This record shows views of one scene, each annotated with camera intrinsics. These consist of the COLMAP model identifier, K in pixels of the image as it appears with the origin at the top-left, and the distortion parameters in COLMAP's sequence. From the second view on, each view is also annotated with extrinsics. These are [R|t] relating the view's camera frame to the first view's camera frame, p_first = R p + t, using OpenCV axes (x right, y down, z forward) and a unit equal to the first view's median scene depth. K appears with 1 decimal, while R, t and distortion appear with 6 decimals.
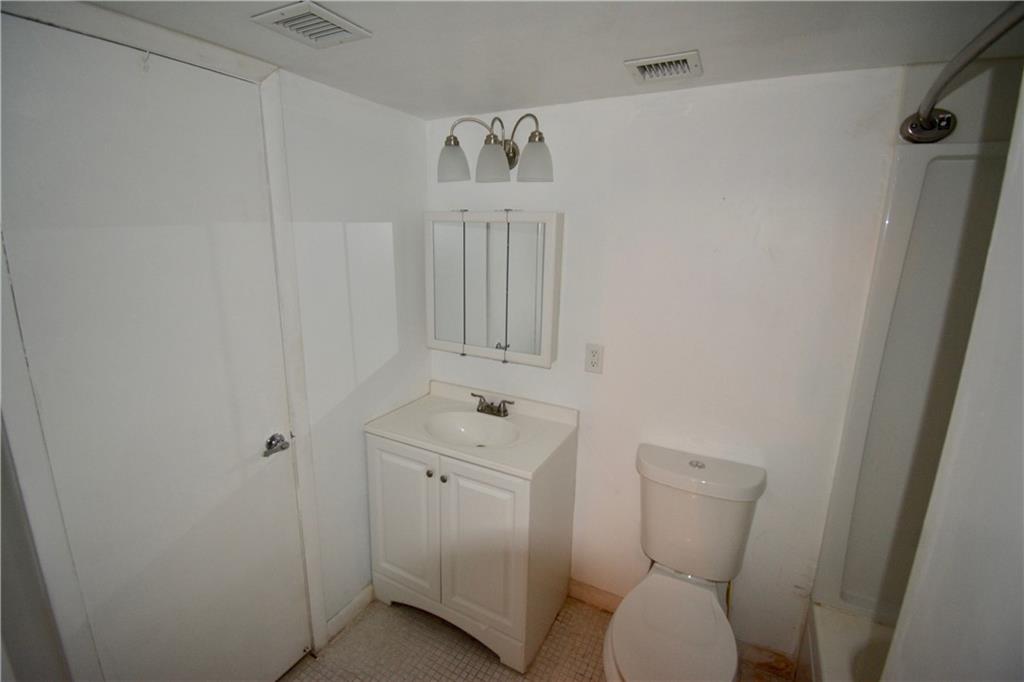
lens RADIAL K [[459.9, 0, 514.0], [0, 459.9, 338.1], [0, 0, 1]] dist [0.025511, -0.030252]
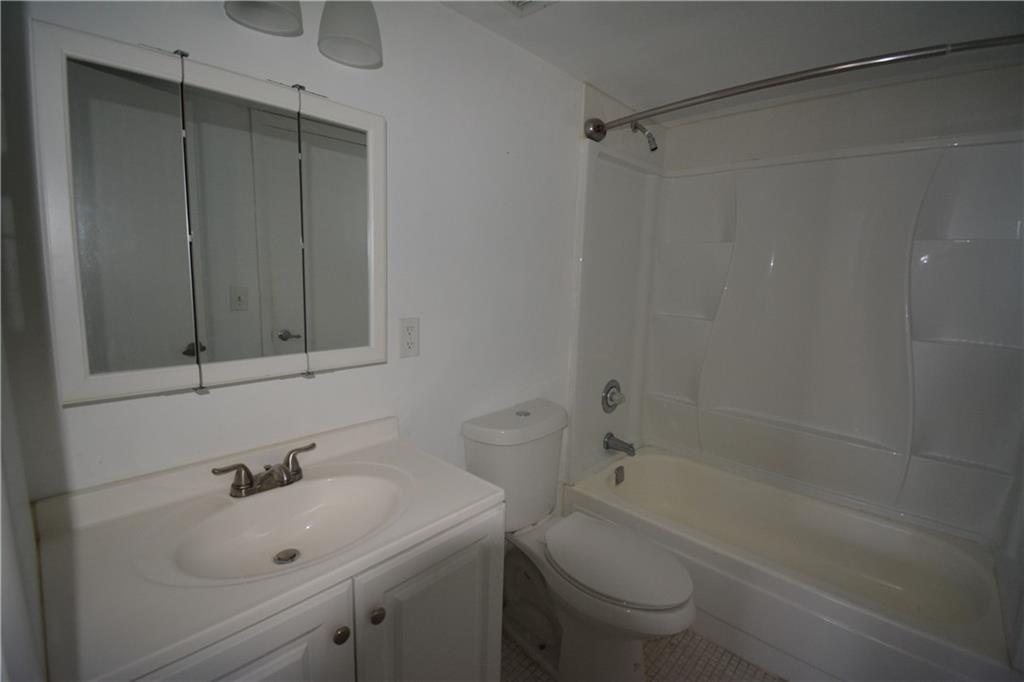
lens RADIAL K [[460.7, 0, 523.8], [0, 460.7, 321.6], [0, 0, 1]] dist [0.023993, -0.021682]
pose [[0.264525, -0.132897, 0.955178, -0.492352], [0.189833, 0.978256, 0.083536, -0.009219], [-0.945510, 0.159228, 0.284001, 0.604213]]
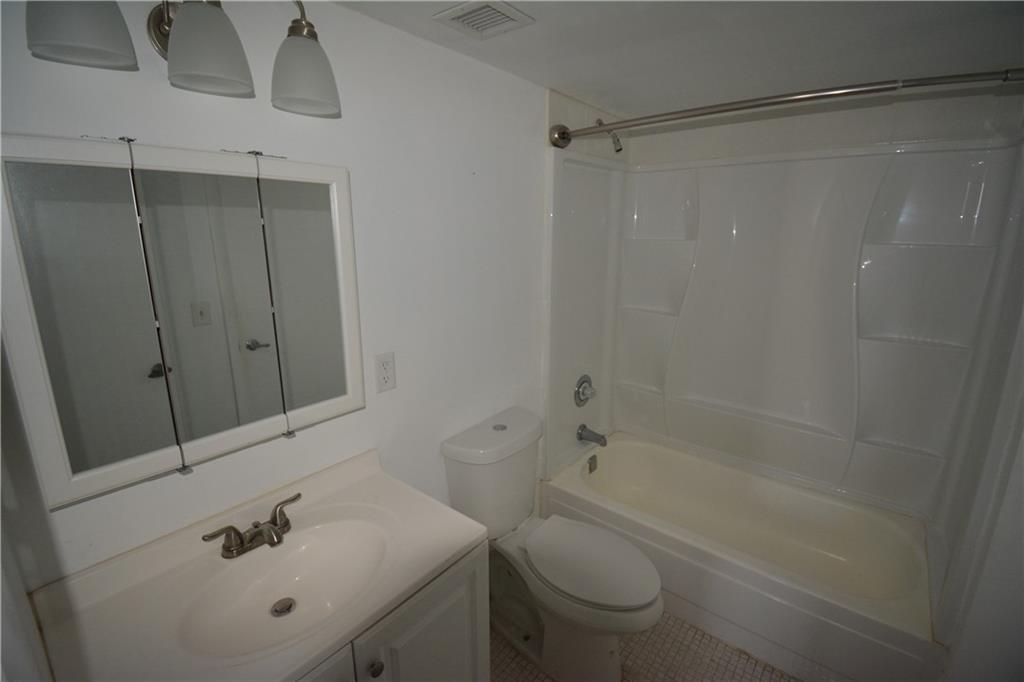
lens RADIAL K [[460.7, 0, 523.8], [0, 460.7, 321.6], [0, 0, 1]] dist [0.023993, -0.021682]
pose [[0.196184, -0.227564, 0.953796, -0.490814], [0.220455, 0.958033, 0.183230, -0.126213], [-0.955464, 0.174322, 0.238119, 0.583003]]
